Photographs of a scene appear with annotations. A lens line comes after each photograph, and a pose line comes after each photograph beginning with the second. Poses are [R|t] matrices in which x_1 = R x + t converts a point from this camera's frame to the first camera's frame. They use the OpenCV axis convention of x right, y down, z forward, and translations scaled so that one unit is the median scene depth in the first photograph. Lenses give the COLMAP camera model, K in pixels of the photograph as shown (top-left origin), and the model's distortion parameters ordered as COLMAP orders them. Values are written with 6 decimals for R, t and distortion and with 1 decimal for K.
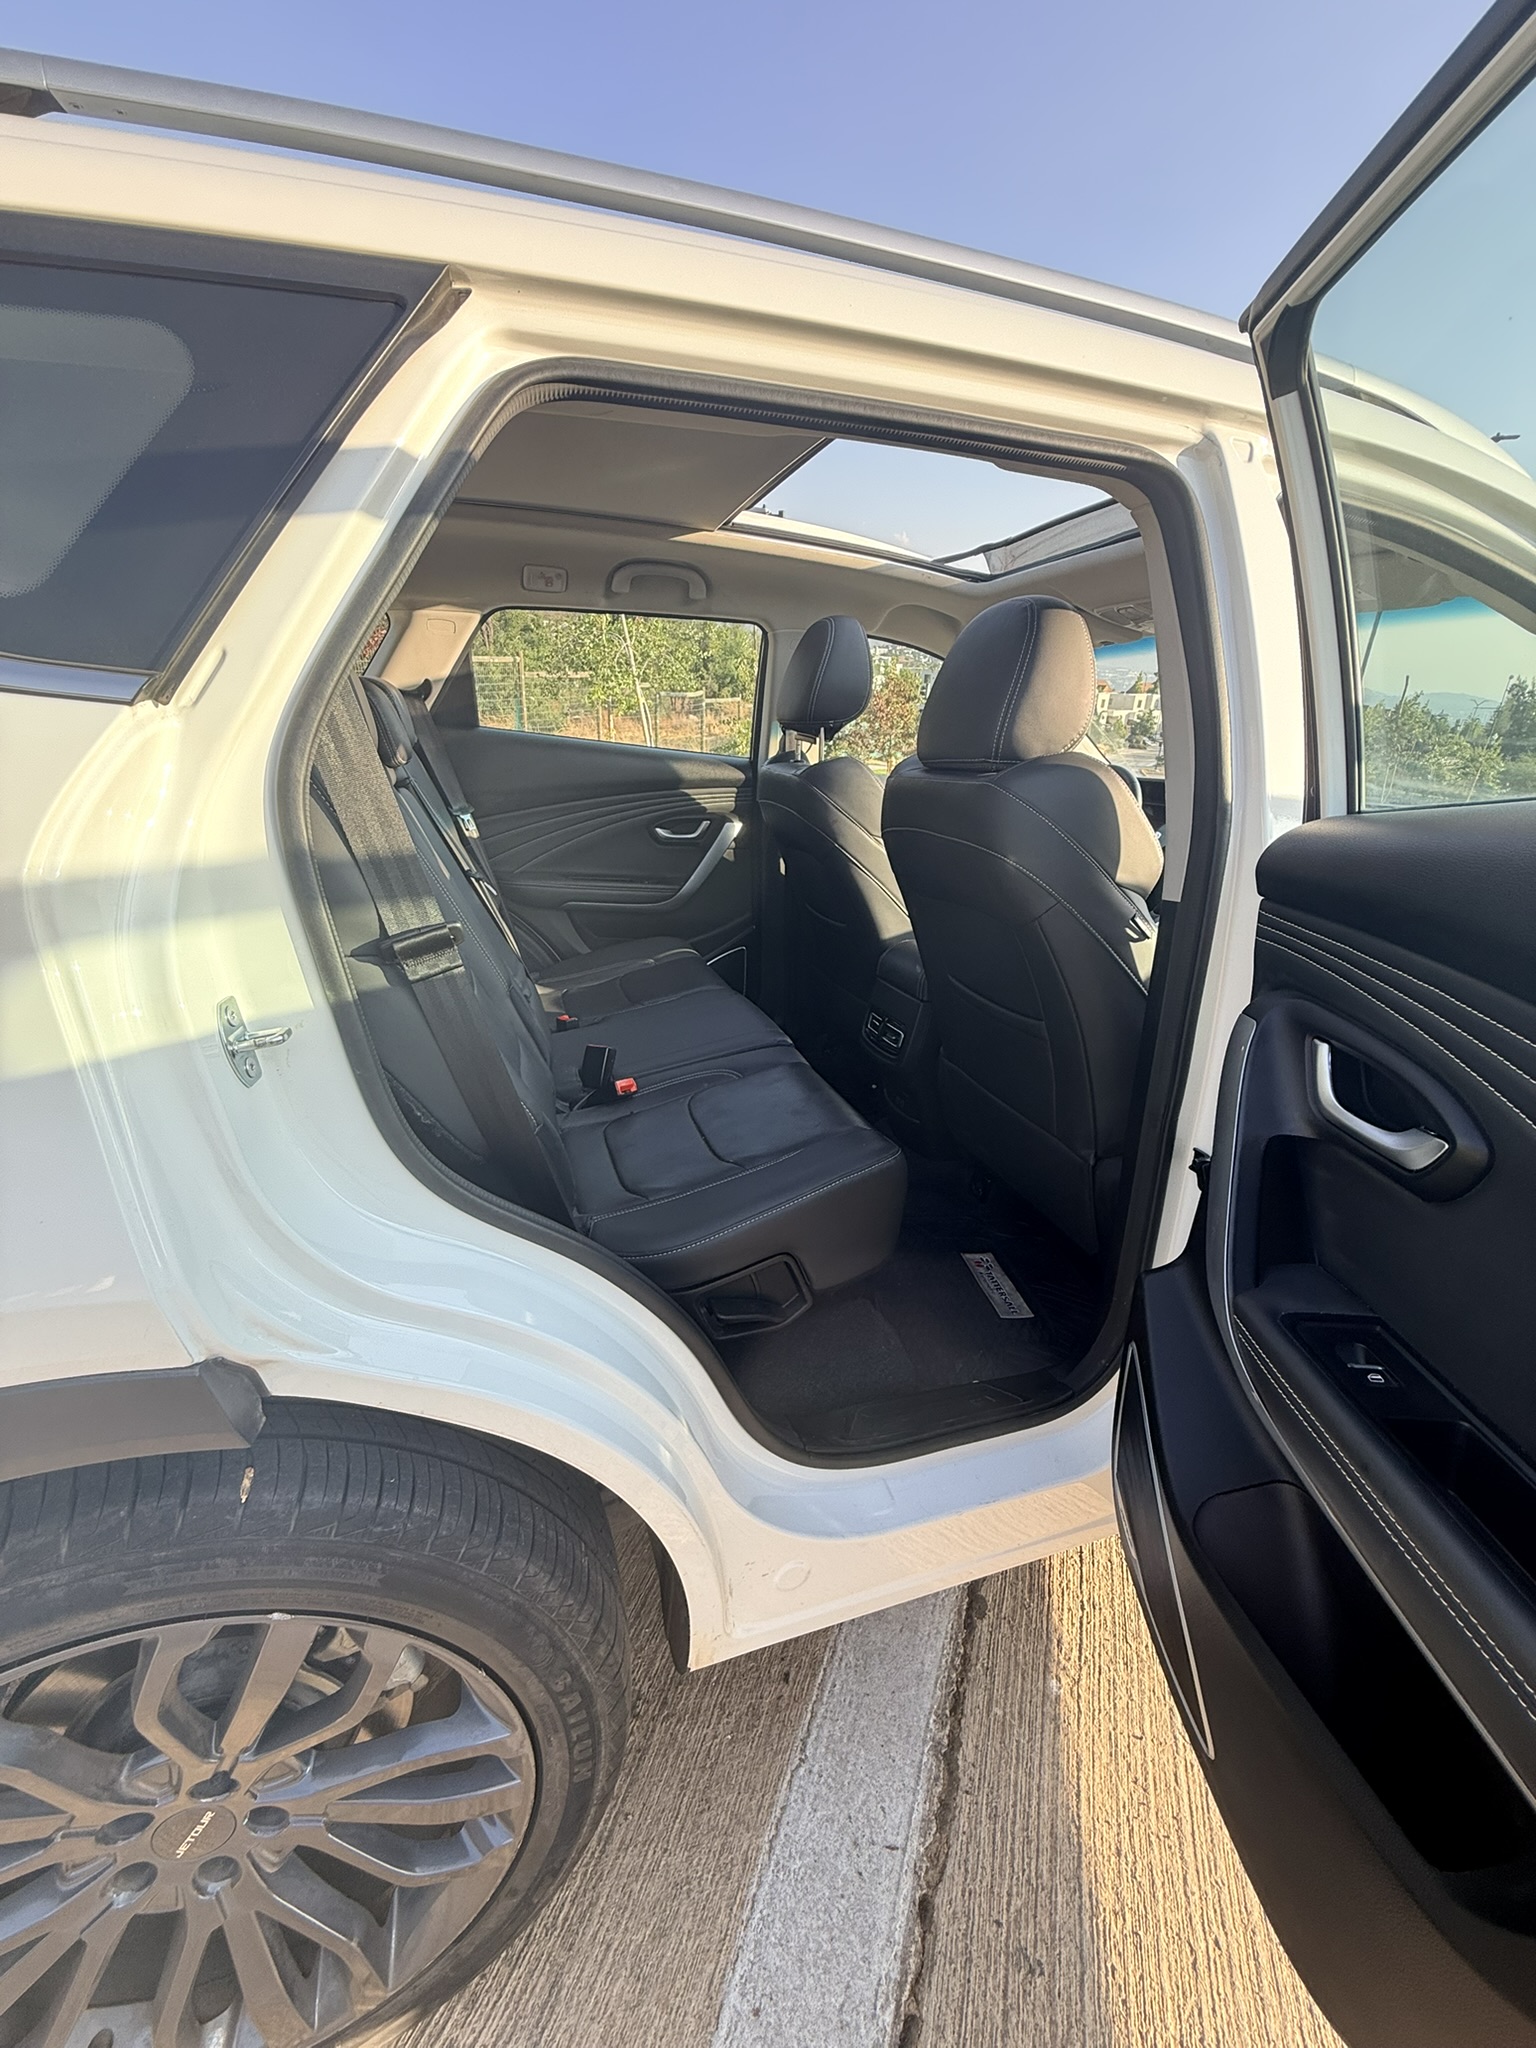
lens RADIAL K [[816.0, 0, 768.0], [0, 816.0, 1024.0], [0, 0, 1]] dist [-0.000515, 0.000412]
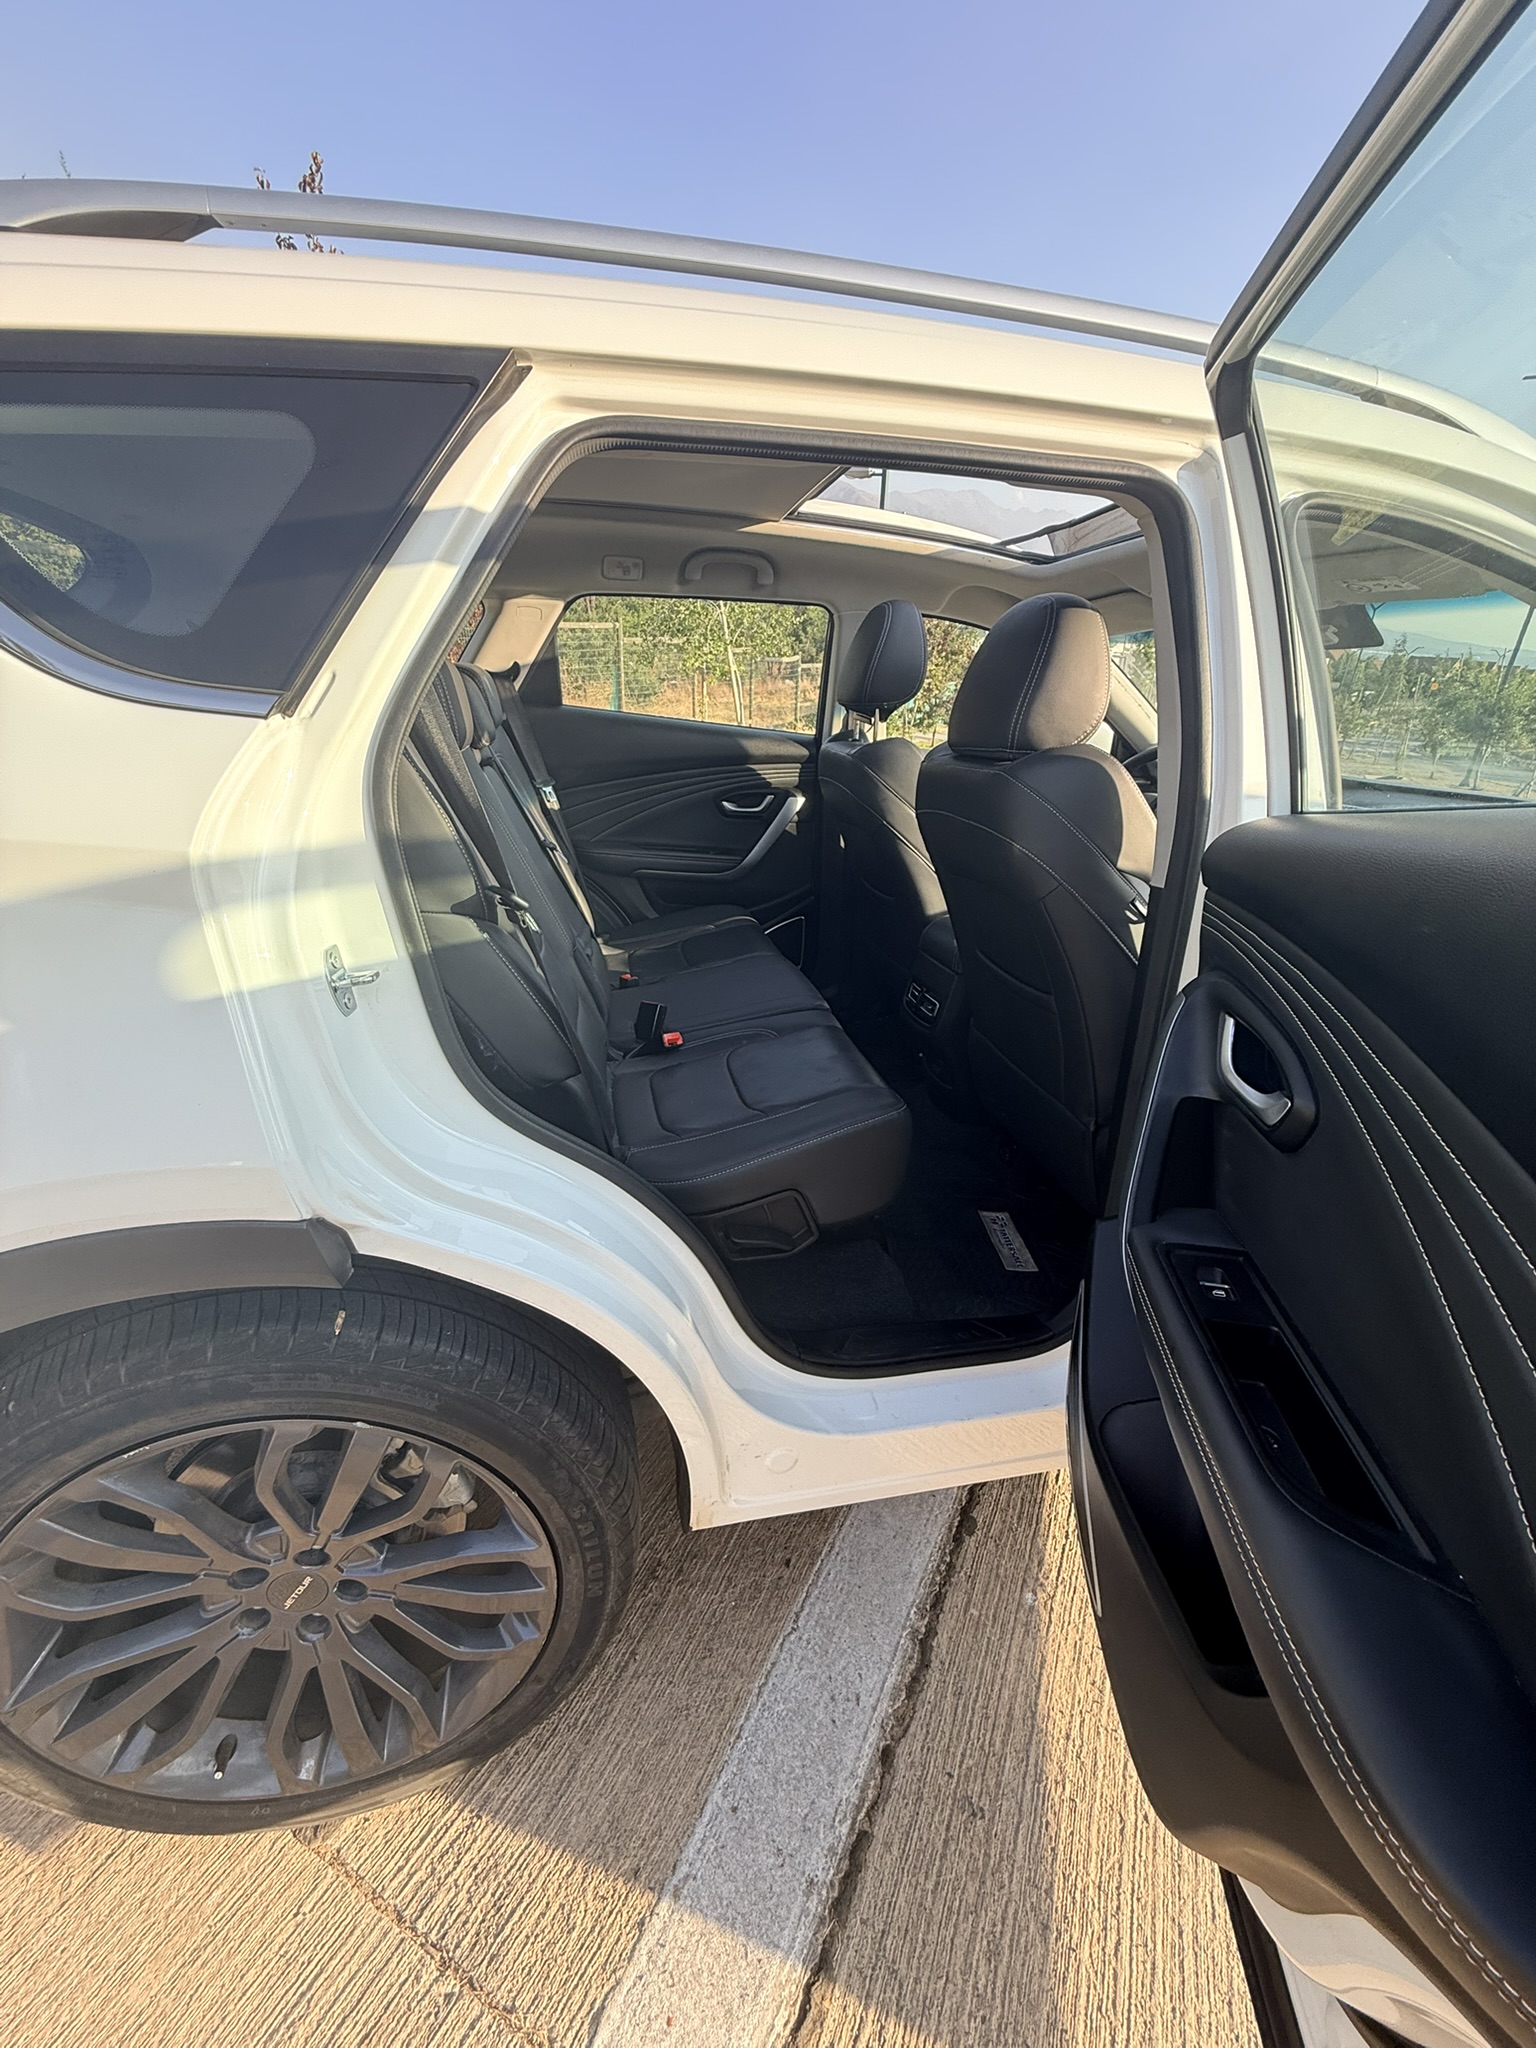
lens RADIAL K [[812.7, 0, 768.0], [0, 812.7, 1024.0], [0, 0, 1]] dist [0.001050, -0.000398]
pose [[0.993906, 0.043878, -0.101118, 0.101764], [-0.039940, 0.998375, 0.040643, 0.007708], [0.102737, -0.036356, 0.994044, -0.135979]]
